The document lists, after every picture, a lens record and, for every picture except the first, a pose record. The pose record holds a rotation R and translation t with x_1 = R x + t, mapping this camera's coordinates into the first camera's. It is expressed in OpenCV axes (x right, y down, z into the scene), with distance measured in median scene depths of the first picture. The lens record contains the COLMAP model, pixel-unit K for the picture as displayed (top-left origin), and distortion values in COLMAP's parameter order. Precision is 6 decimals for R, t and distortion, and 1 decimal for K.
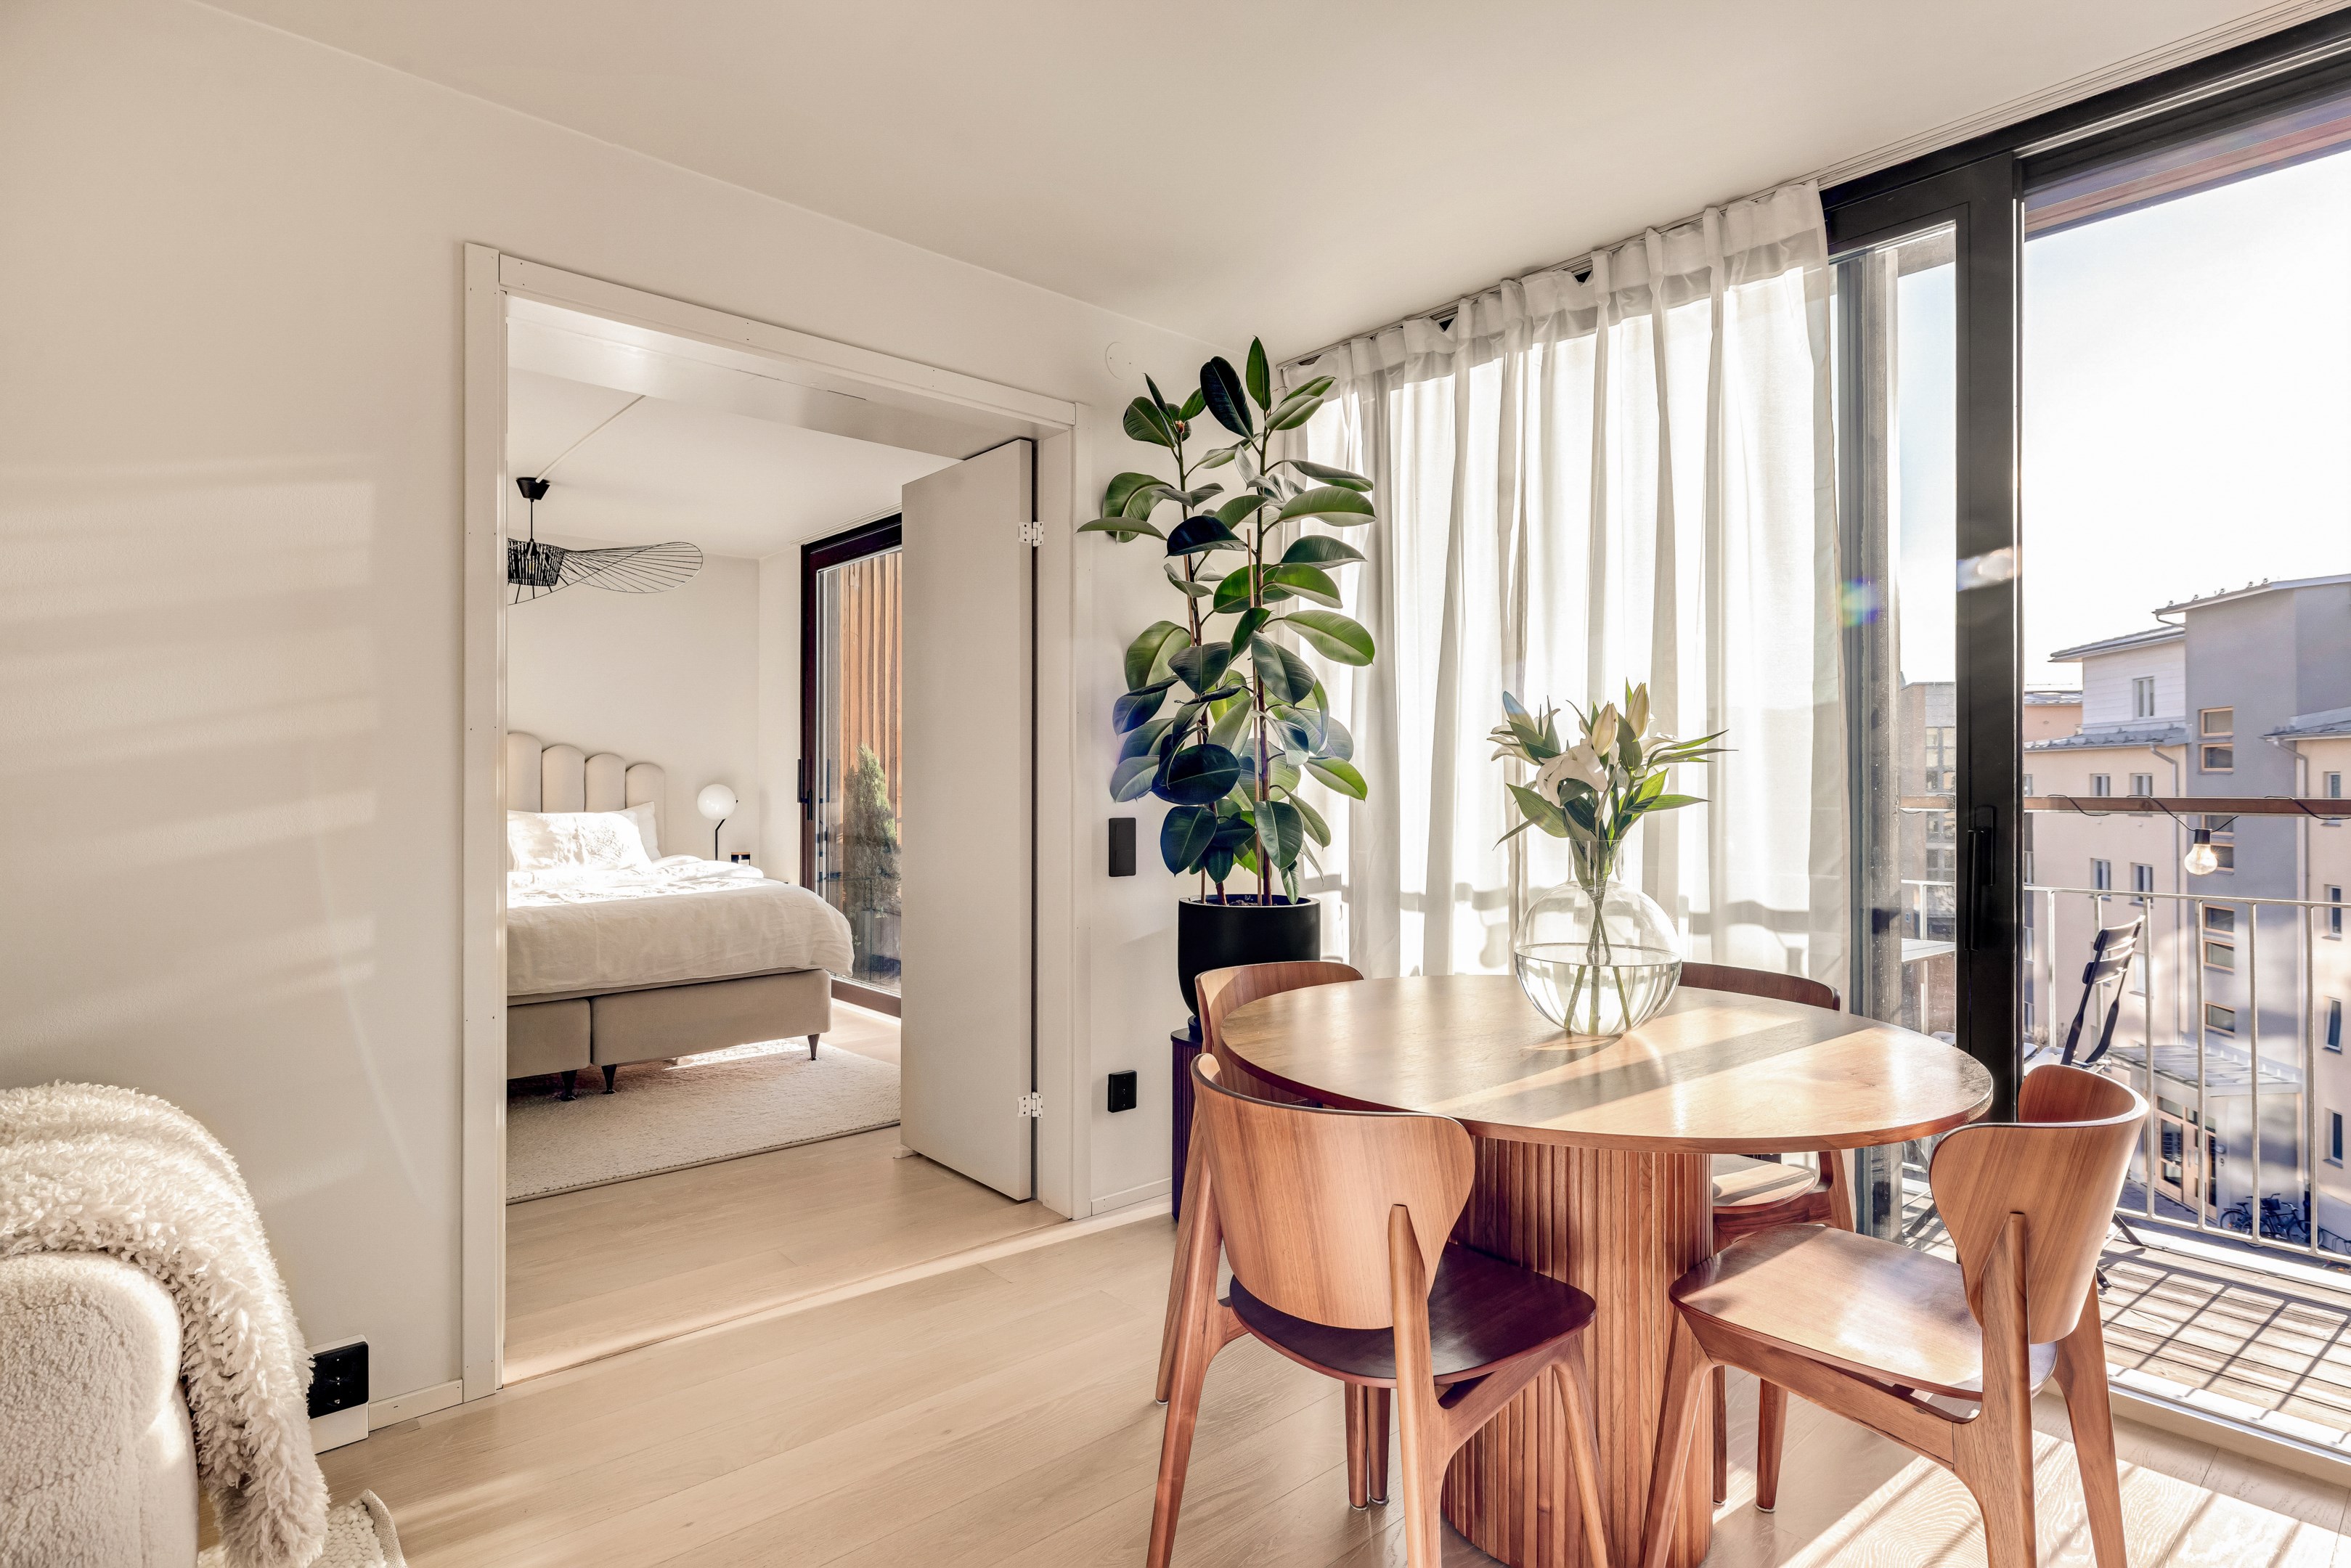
lens RADIAL K [[1194.6, 0, 1173.3], [0, 1194.6, 770.4], [0, 0, 1]] dist [0.001024, -0.000068]
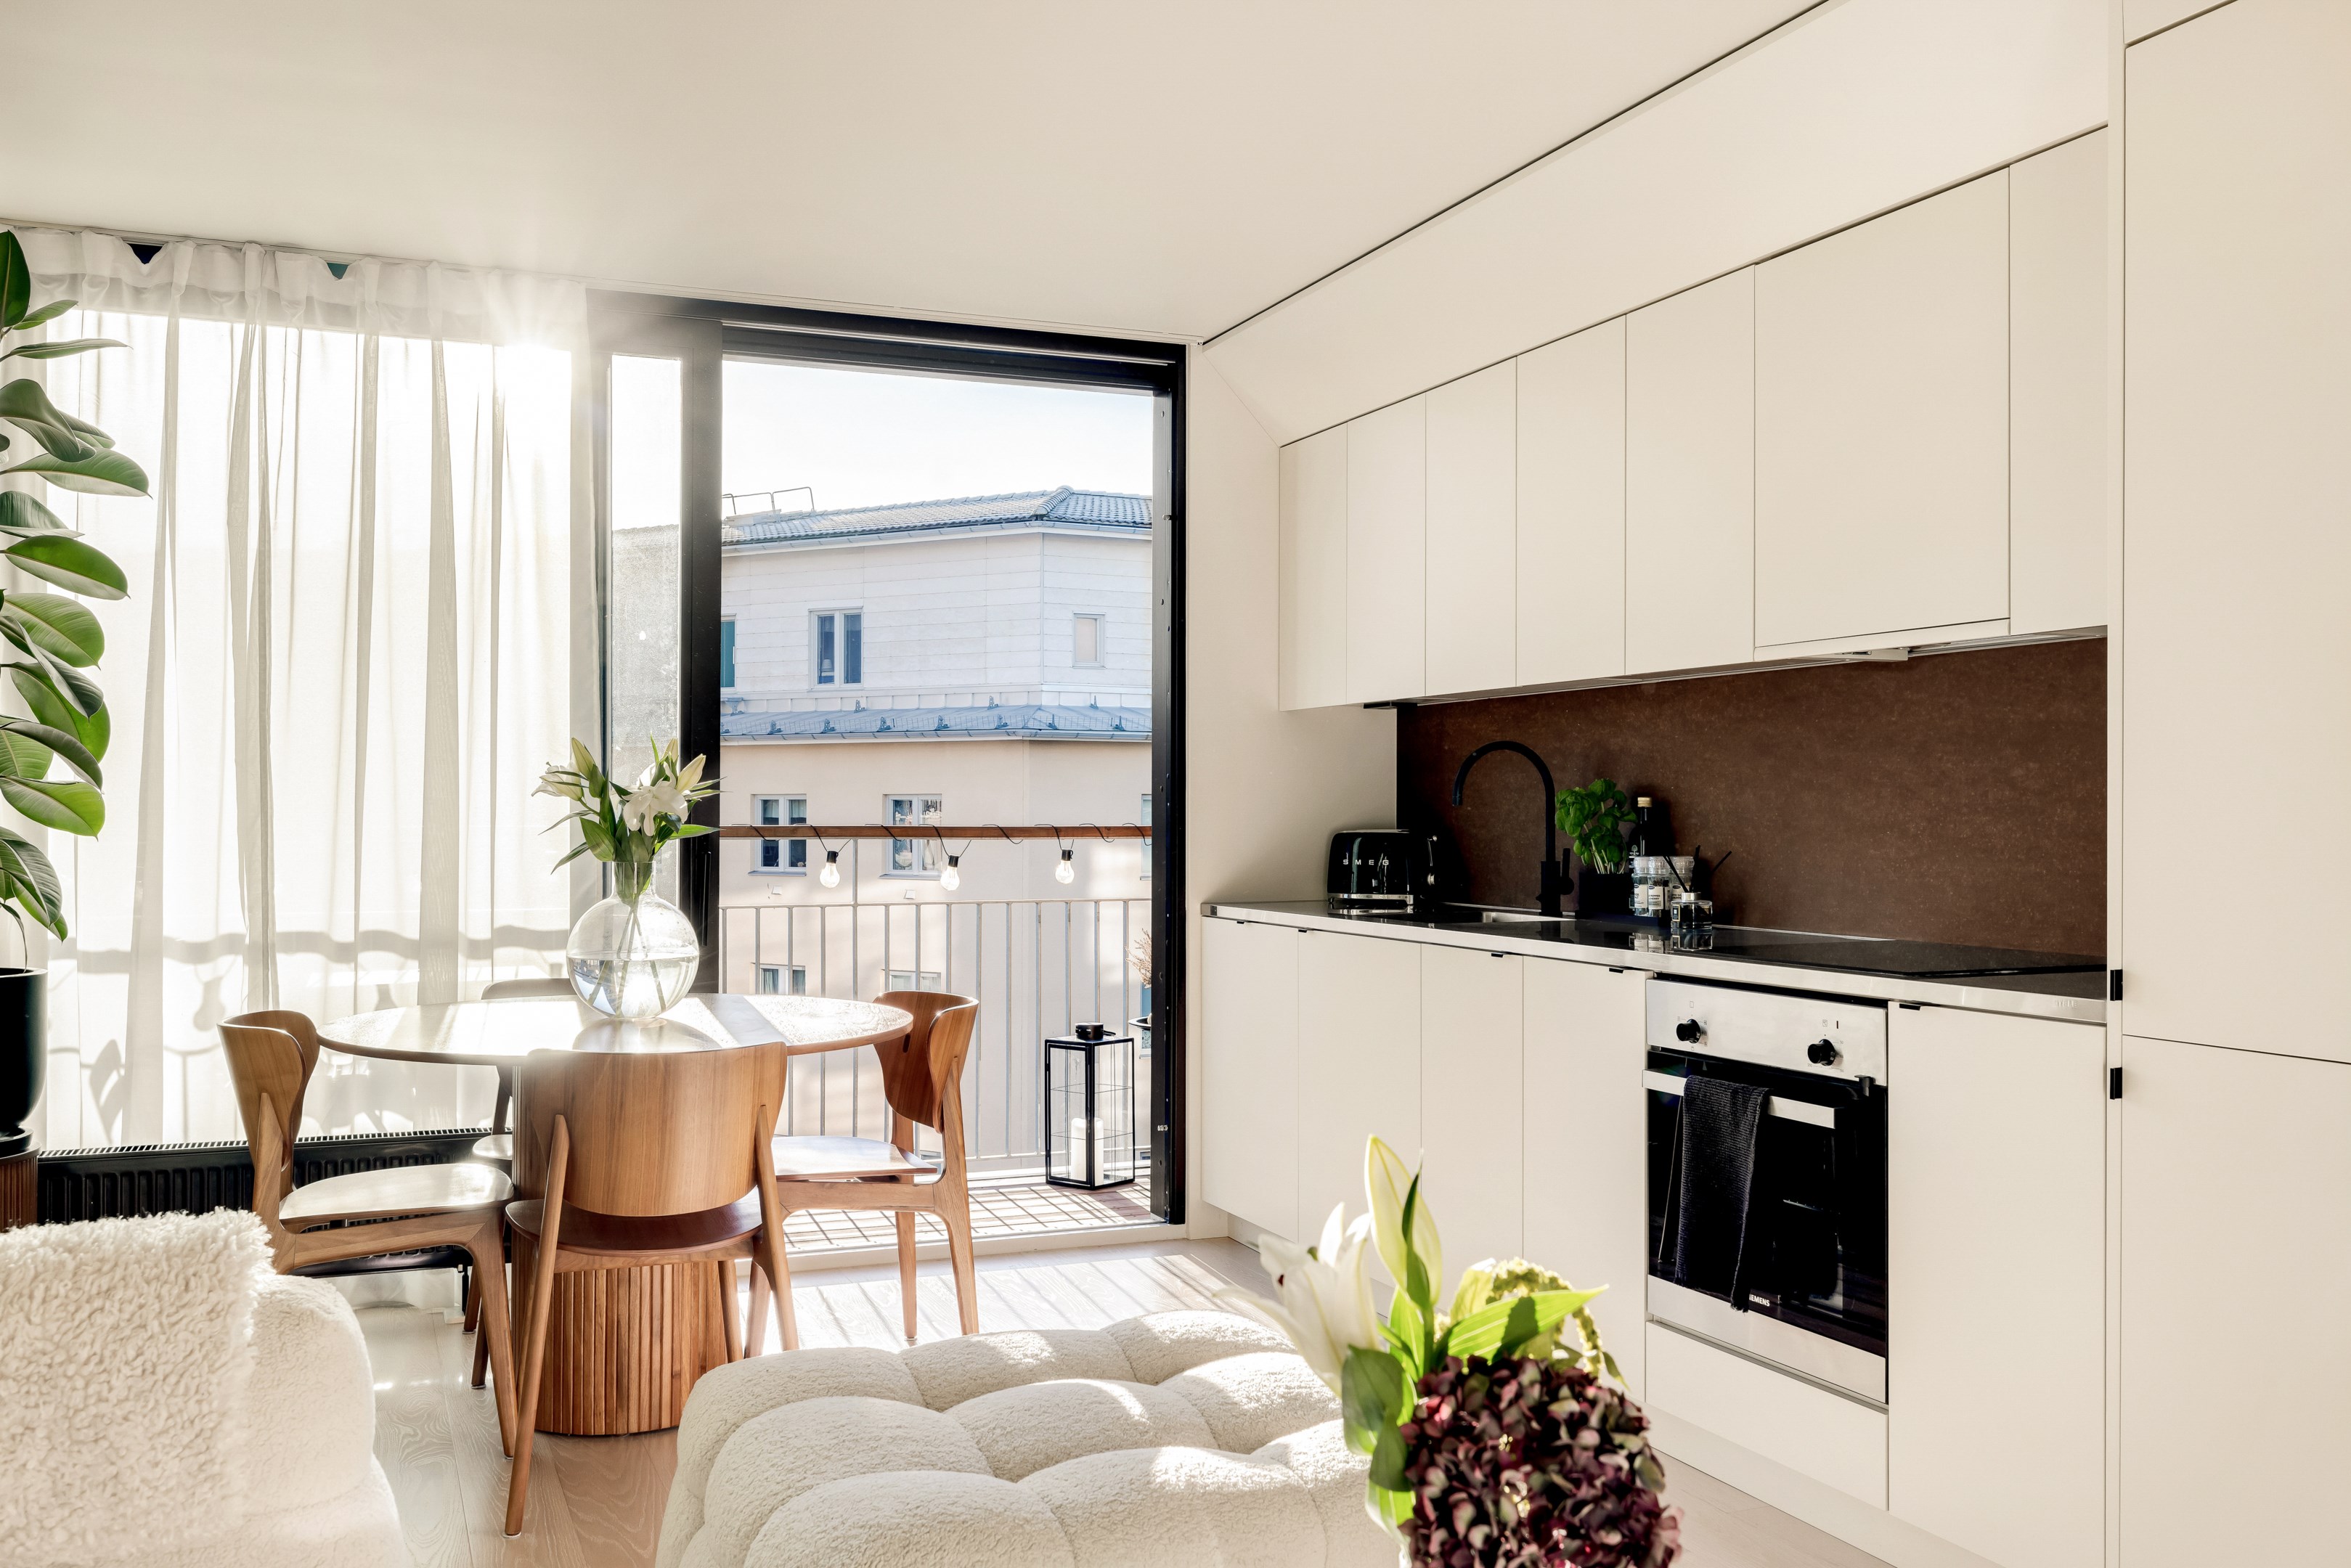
lens RADIAL K [[1990.5, 0, 1175.5], [0, 1990.5, 784.0], [0, 0, 1]] dist [-0.000265, 0.004410]
pose [[0.328004, 0.012396, 0.944595, -0.859282], [-0.011529, 0.999892, -0.009118, -0.005992], [-0.944606, -0.007899, 0.328111, -0.122368]]
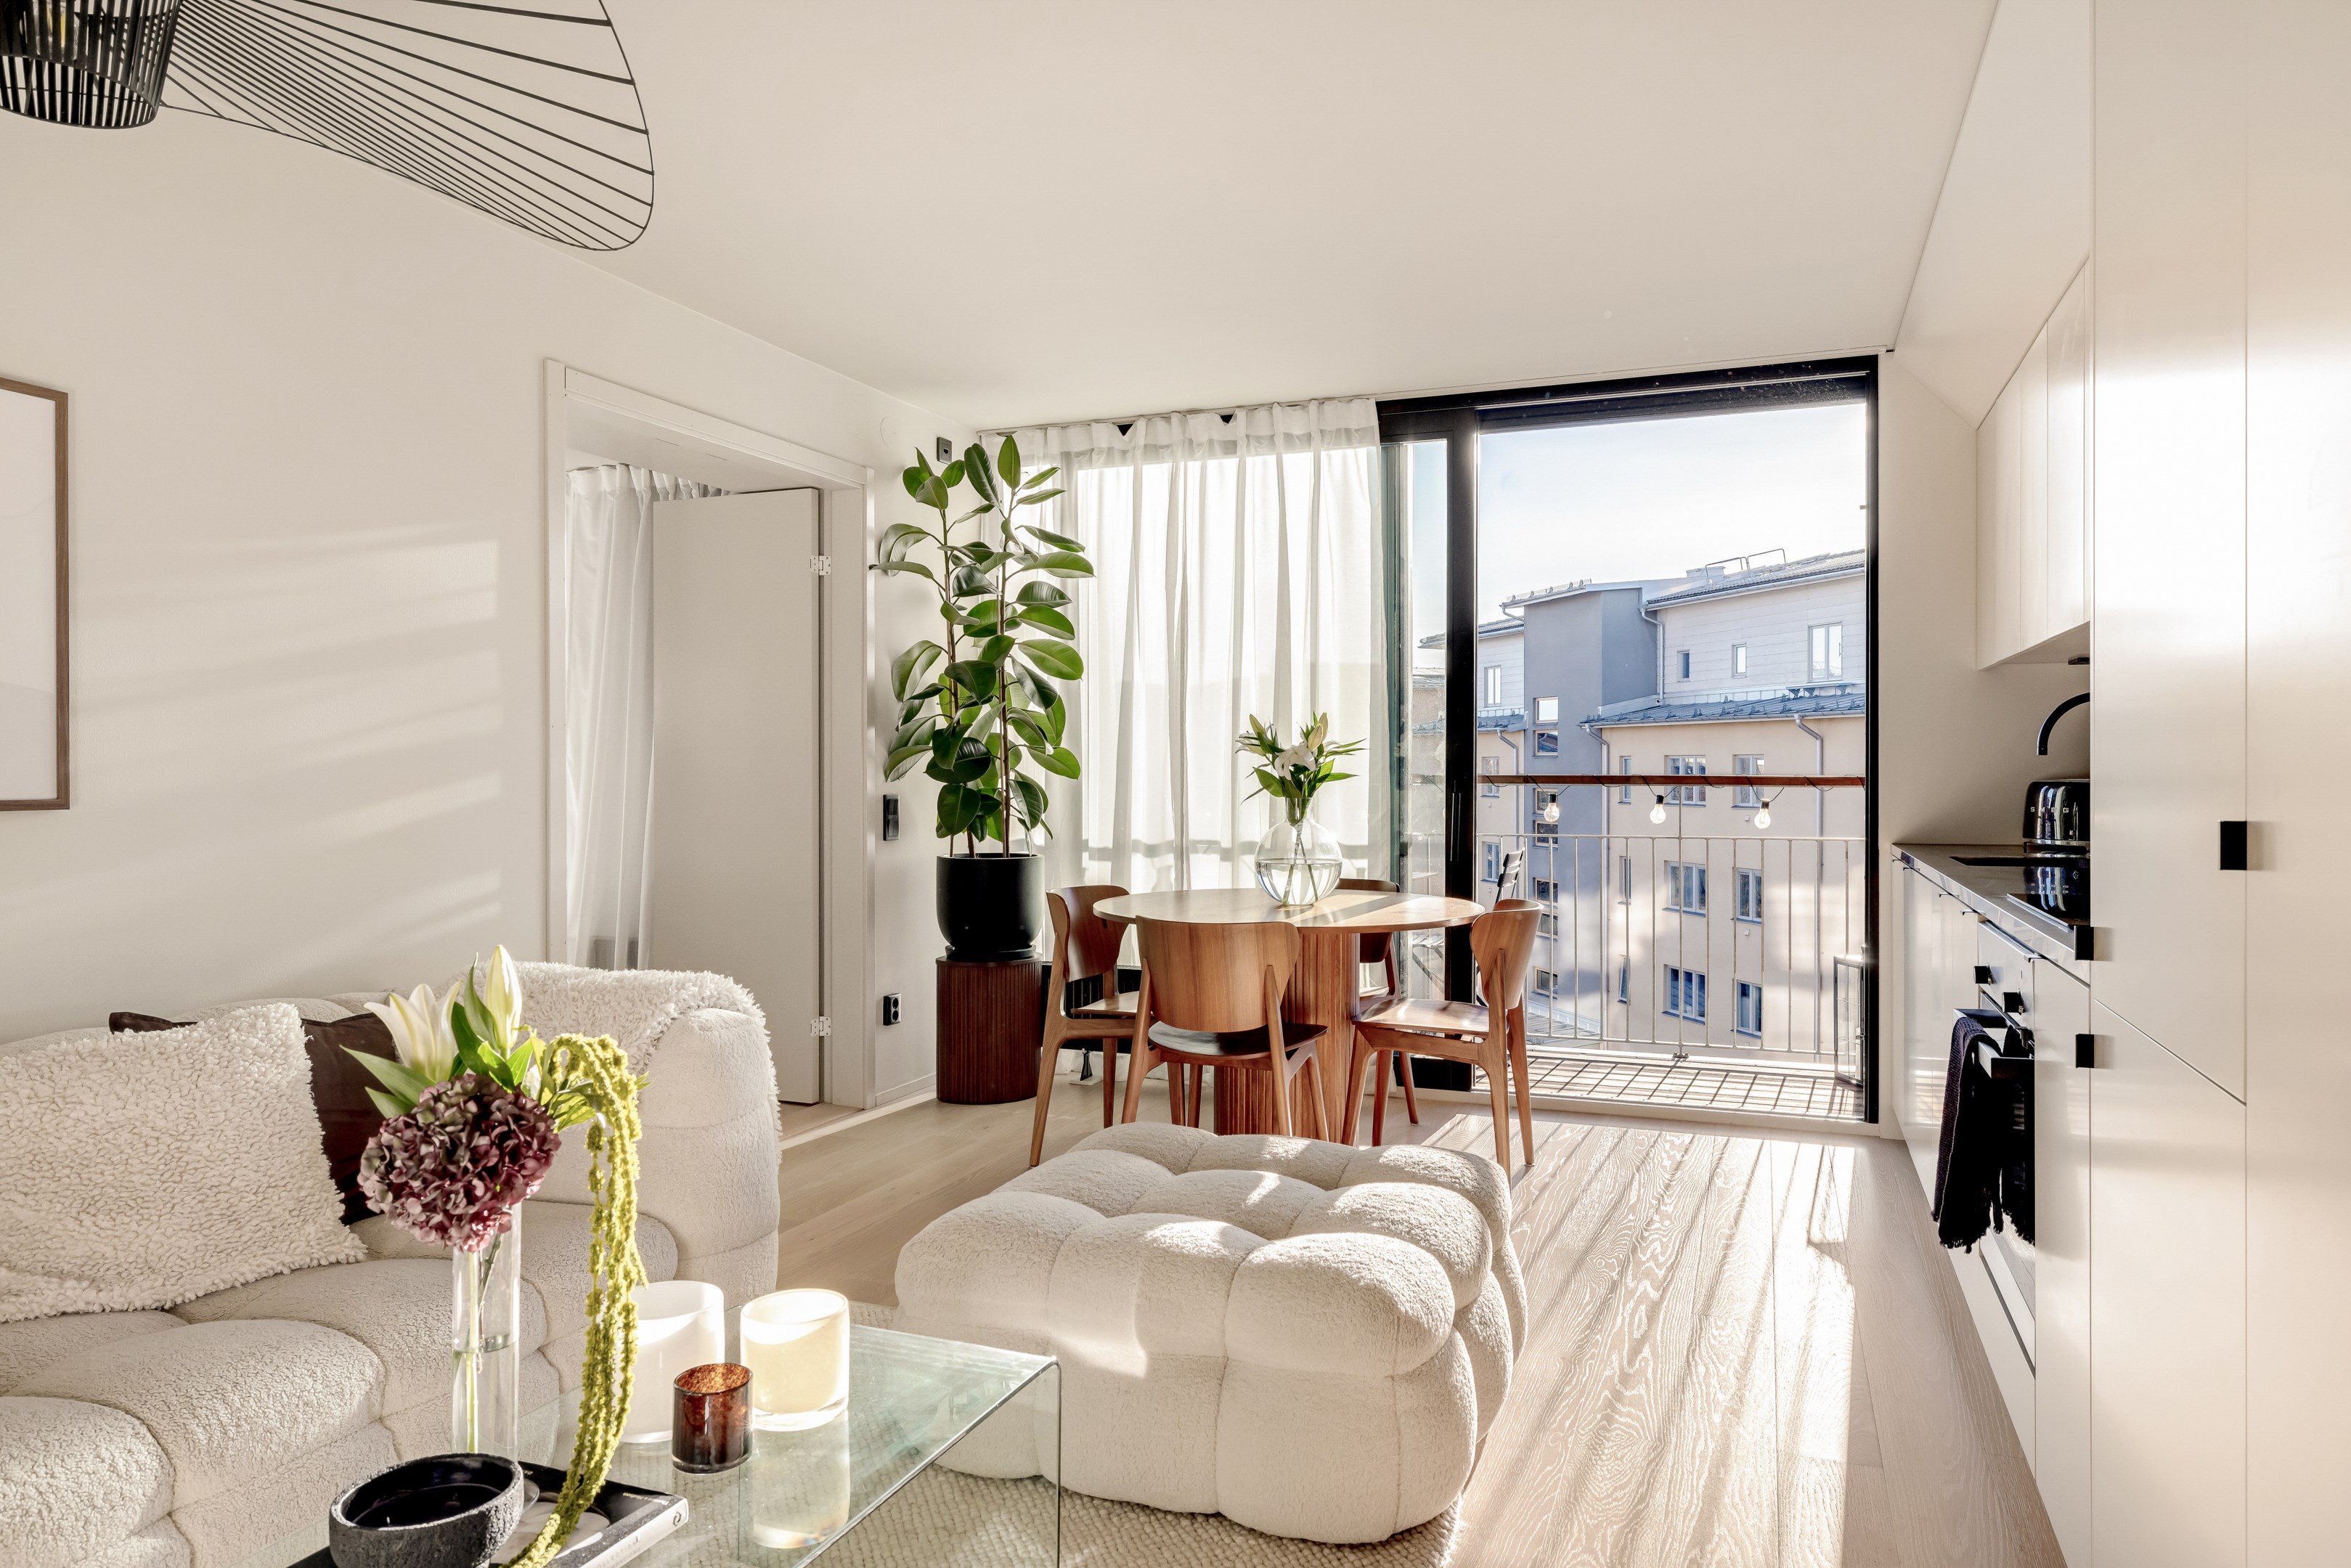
lens RADIAL K [[1480.3, 0, 1171.6], [0, 1480.3, 769.6], [0, 0, 1]] dist [-0.000029, 0.001415]
pose [[0.891101, -0.002201, 0.453799, -0.511202], [-0.003323, 0.999930, 0.011375, -0.005673], [-0.453792, -0.011645, 0.891032, -0.555091]]
